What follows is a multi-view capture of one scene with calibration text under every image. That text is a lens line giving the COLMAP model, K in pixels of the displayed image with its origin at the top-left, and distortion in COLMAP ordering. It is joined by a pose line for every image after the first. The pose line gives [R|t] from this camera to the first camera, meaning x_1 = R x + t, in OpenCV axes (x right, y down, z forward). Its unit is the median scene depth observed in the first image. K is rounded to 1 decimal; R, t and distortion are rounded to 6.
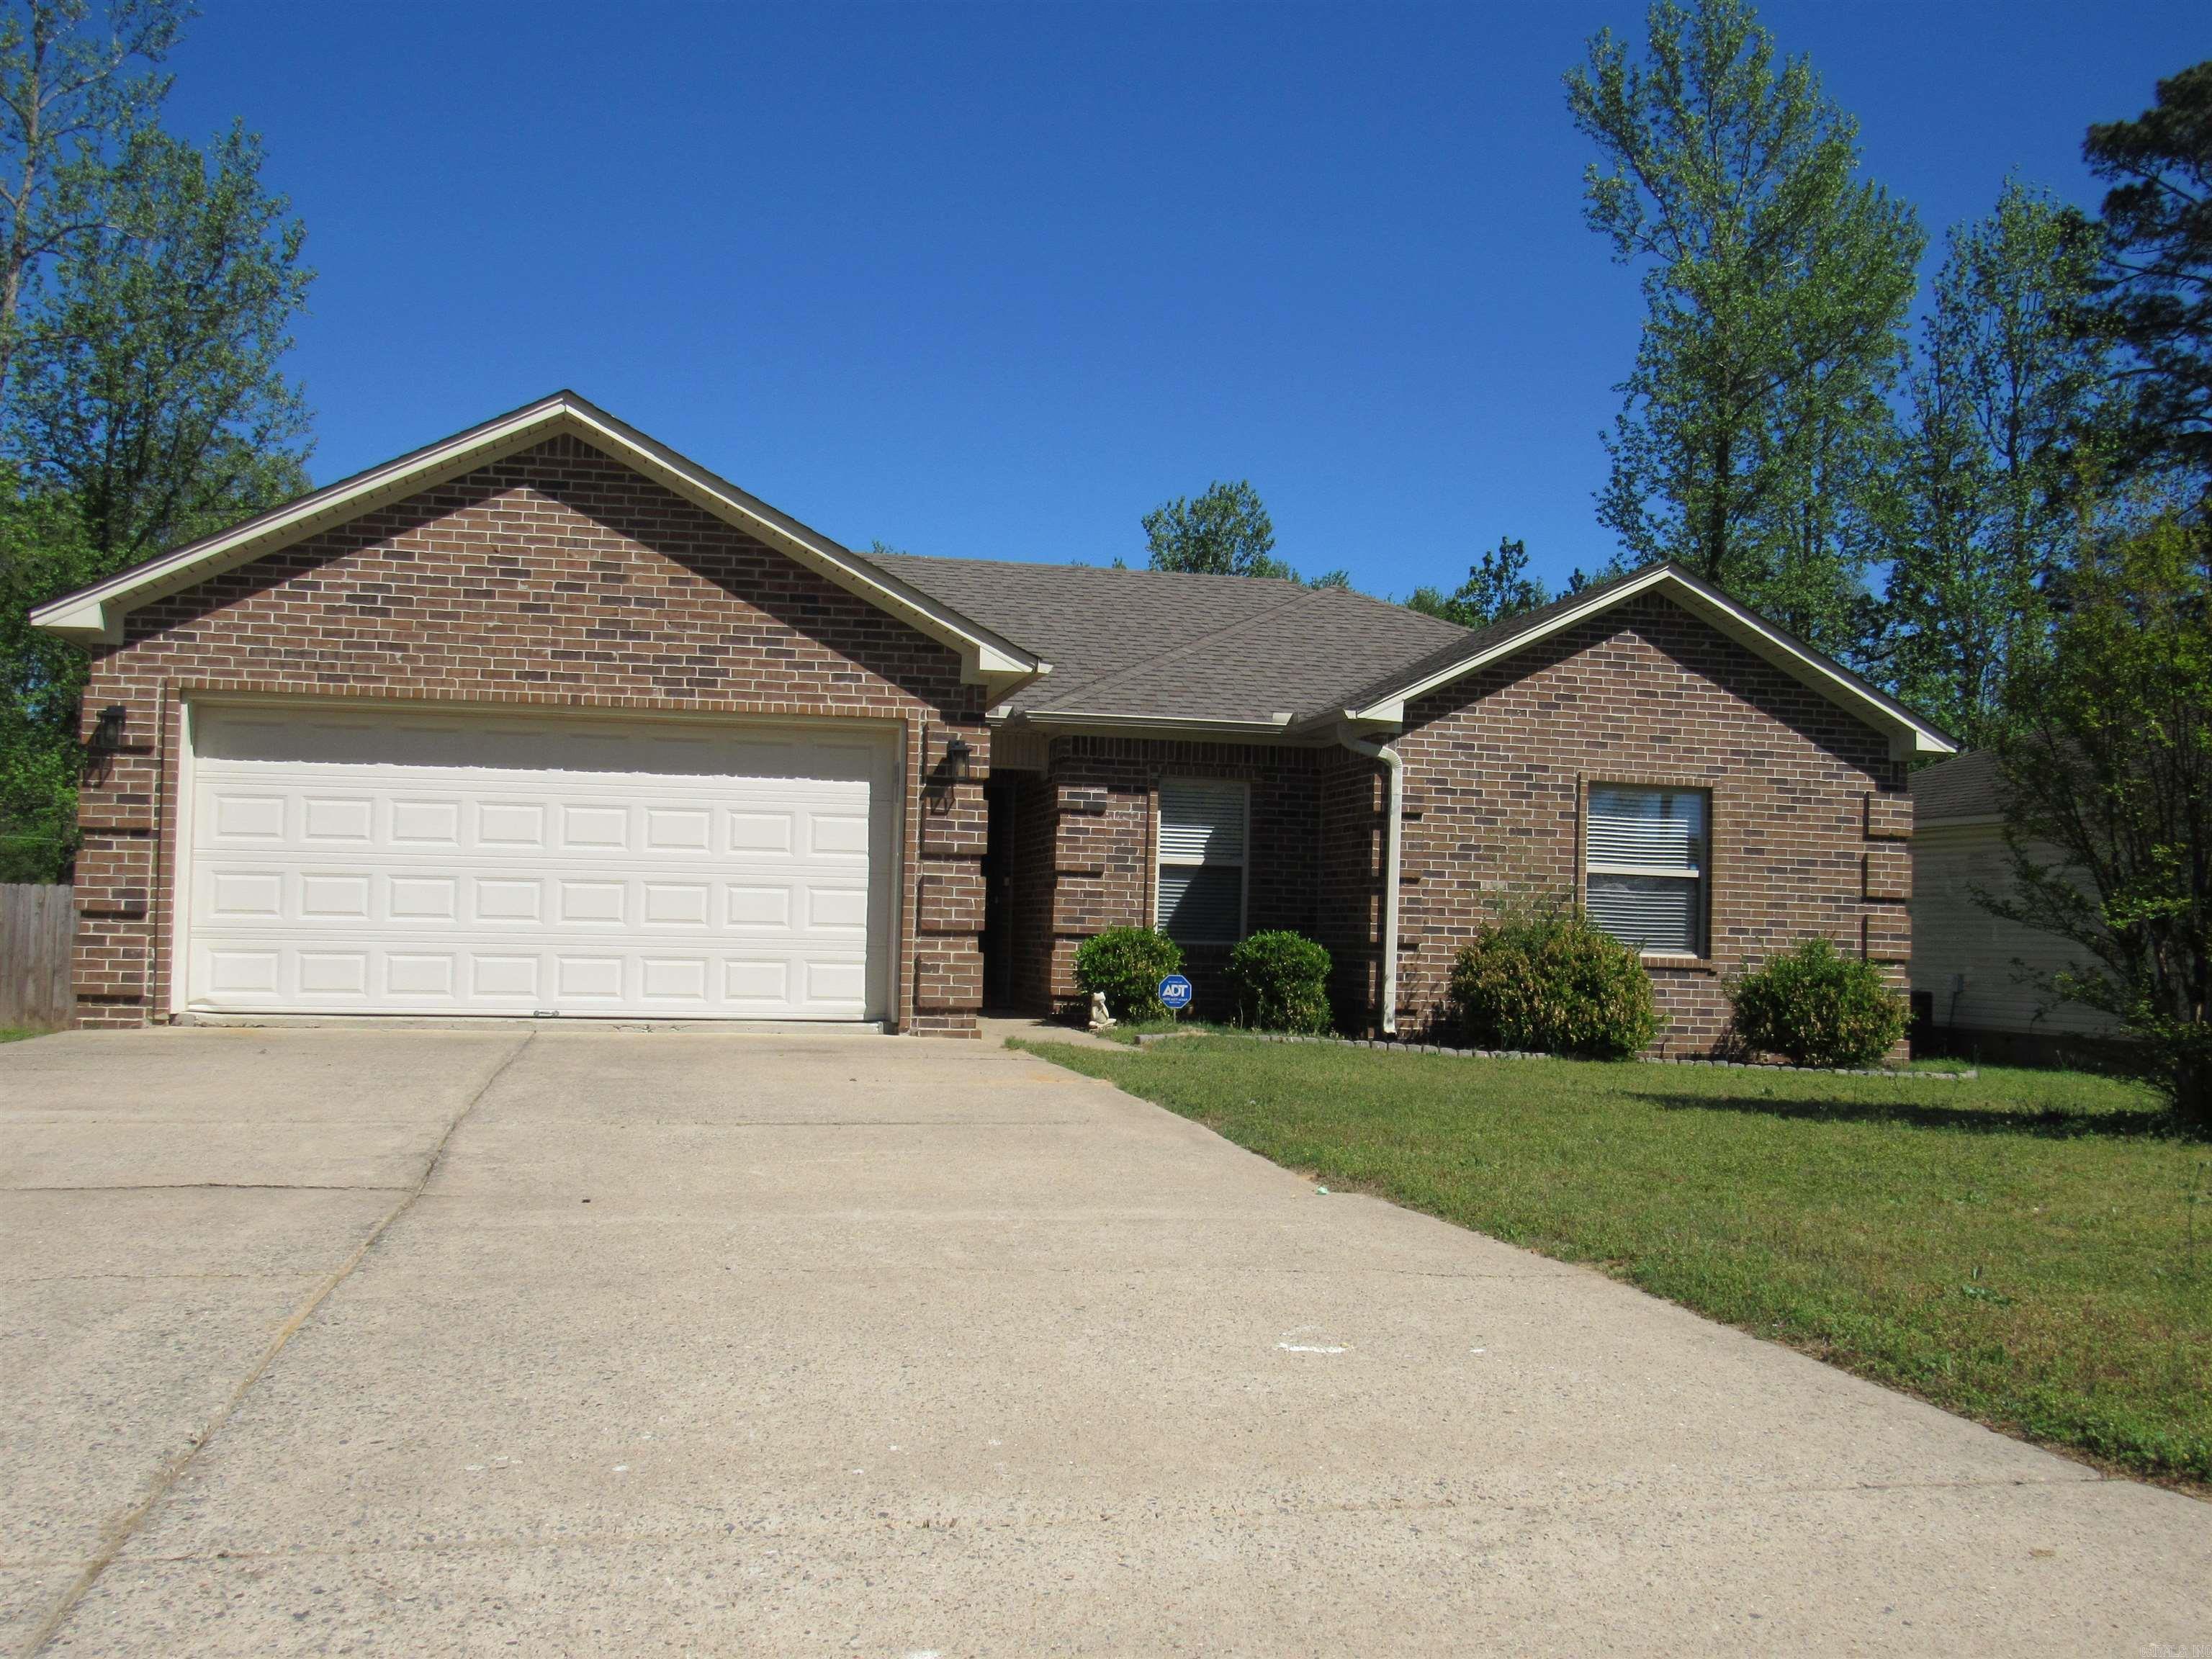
lens RADIAL K [[2212.1, 0, 1106.0], [0, 2212.1, 829.5], [0, 0, 1]] dist [-0.092400, -0.024330]
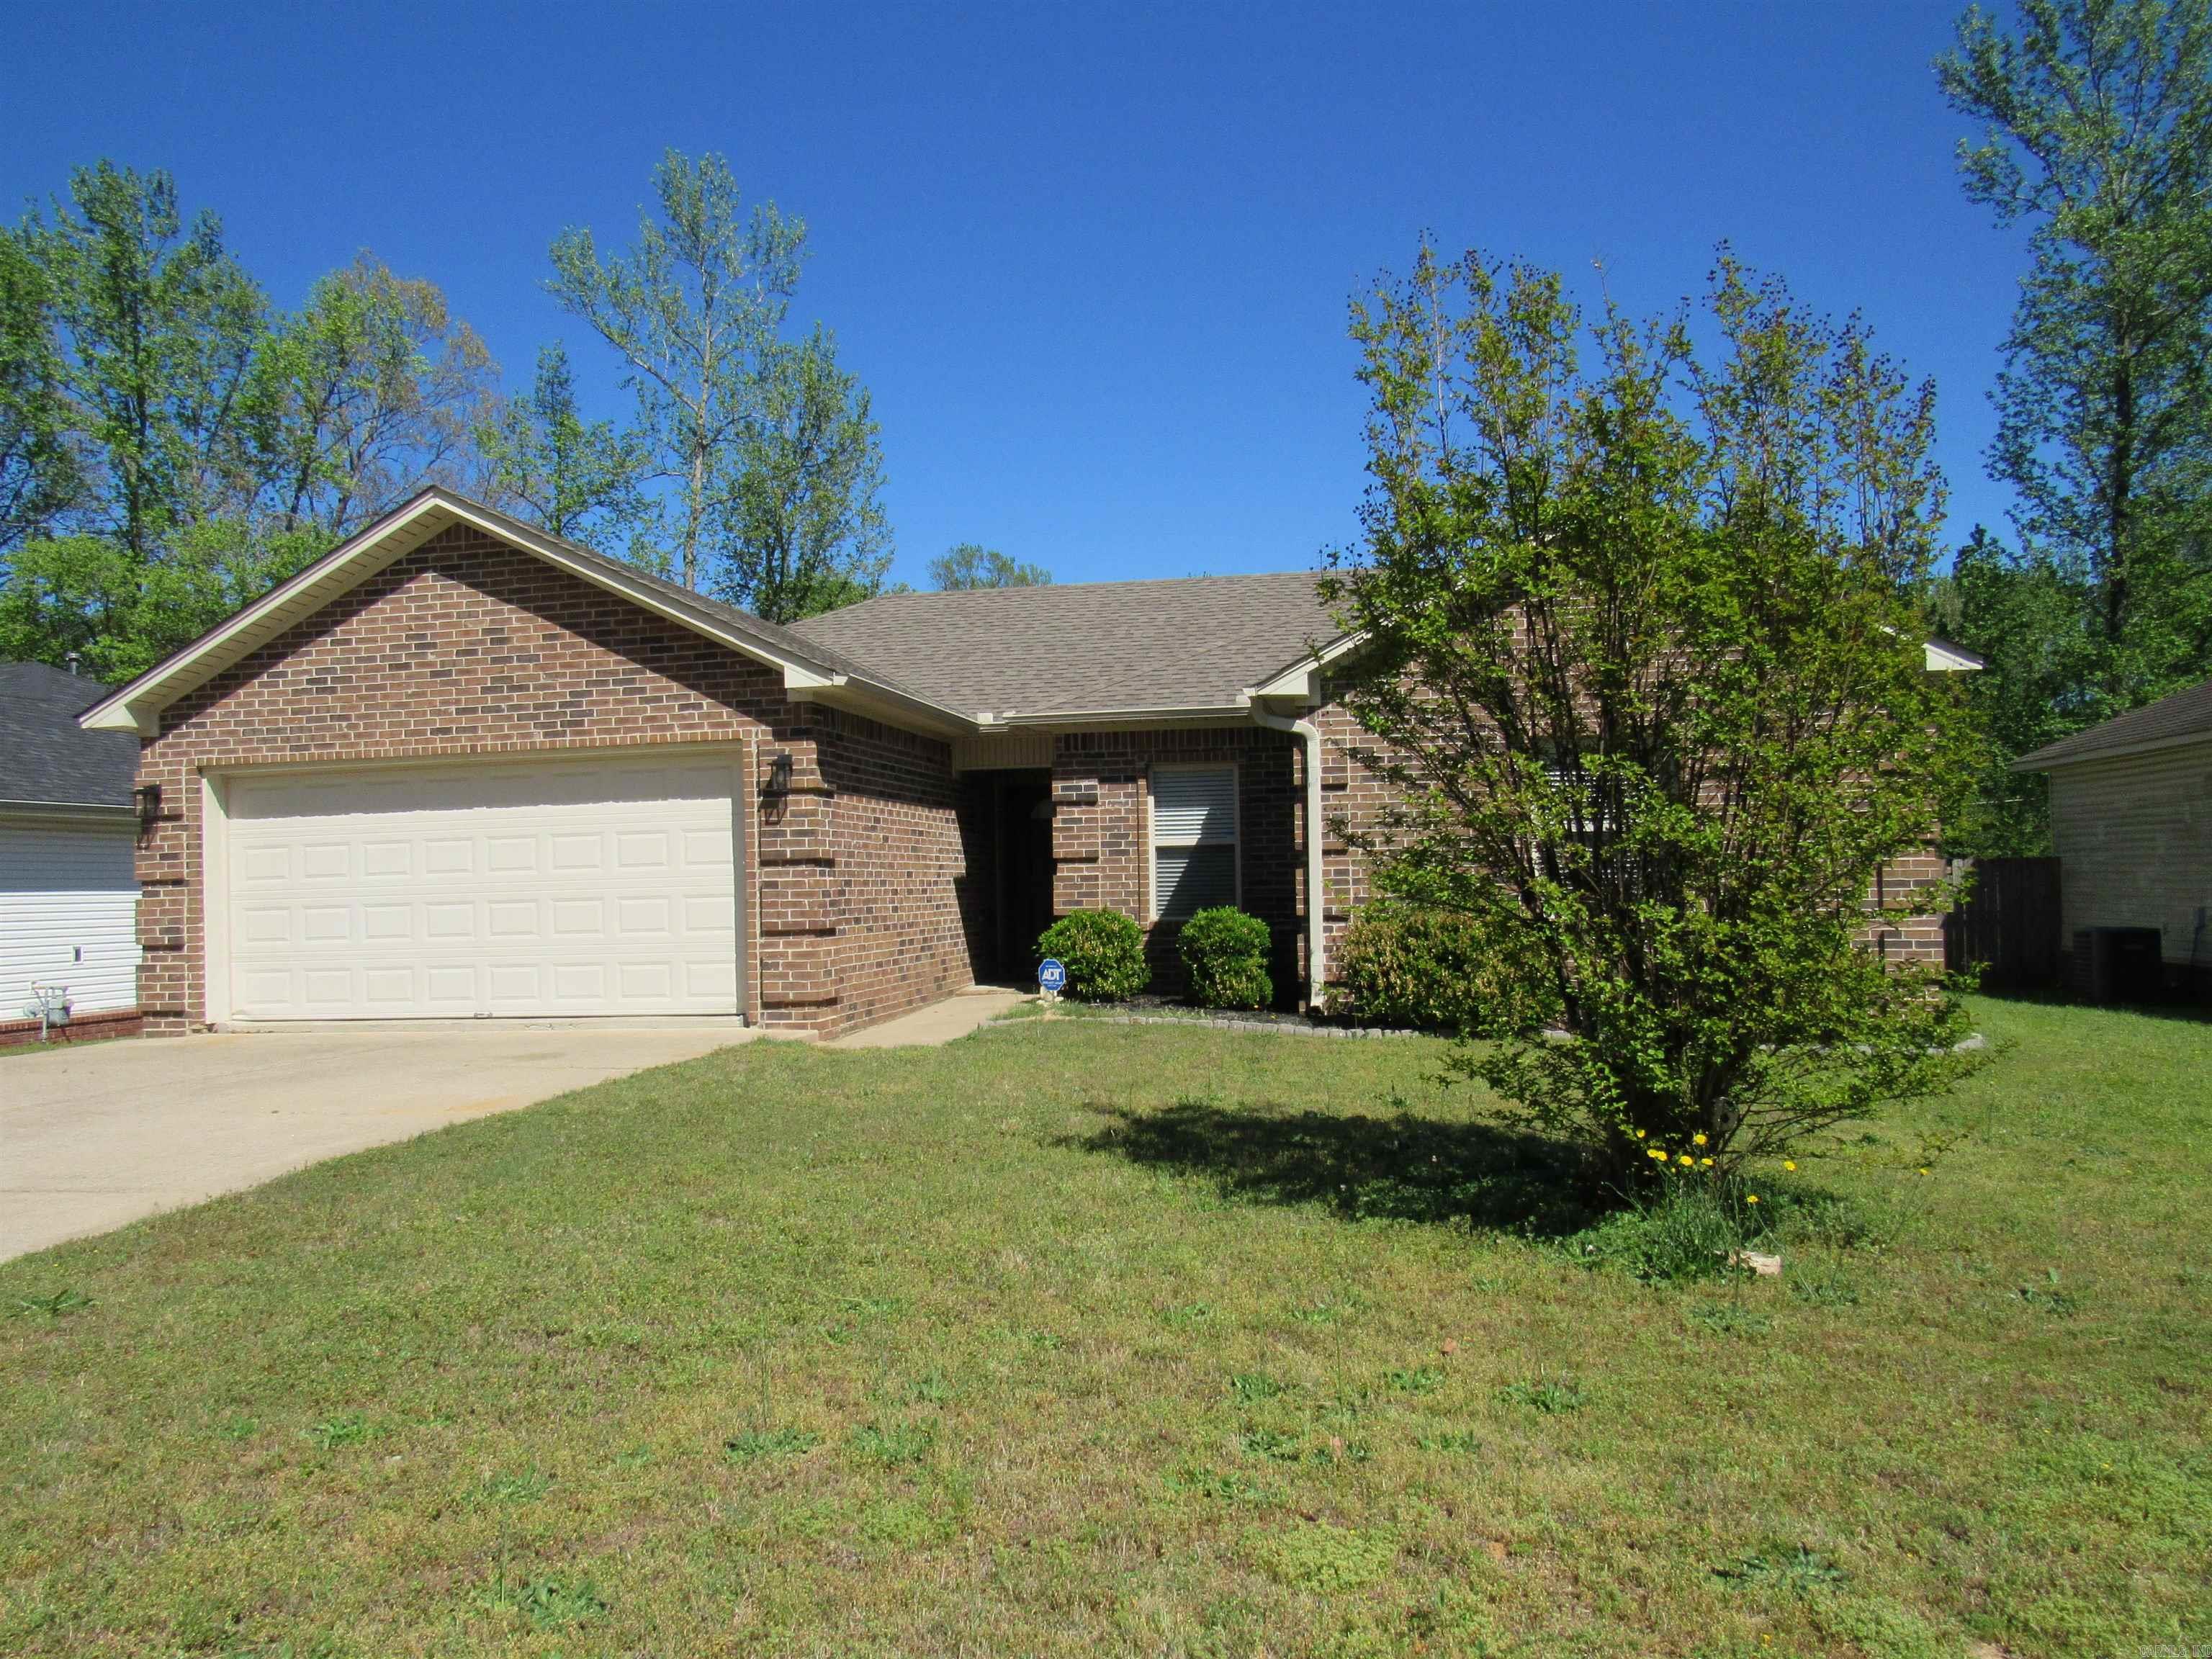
lens RADIAL K [[1598.2, 0, 1113.3], [0, 1598.2, 862.5], [0, 0, 1]] dist [-0.068739, 0.042878]
pose [[0.912318, -0.052776, -0.406066, 0.397593], [0.067639, 0.997460, 0.022329, 0.005843], [0.403856, -0.047838, 0.913571, 0.353422]]
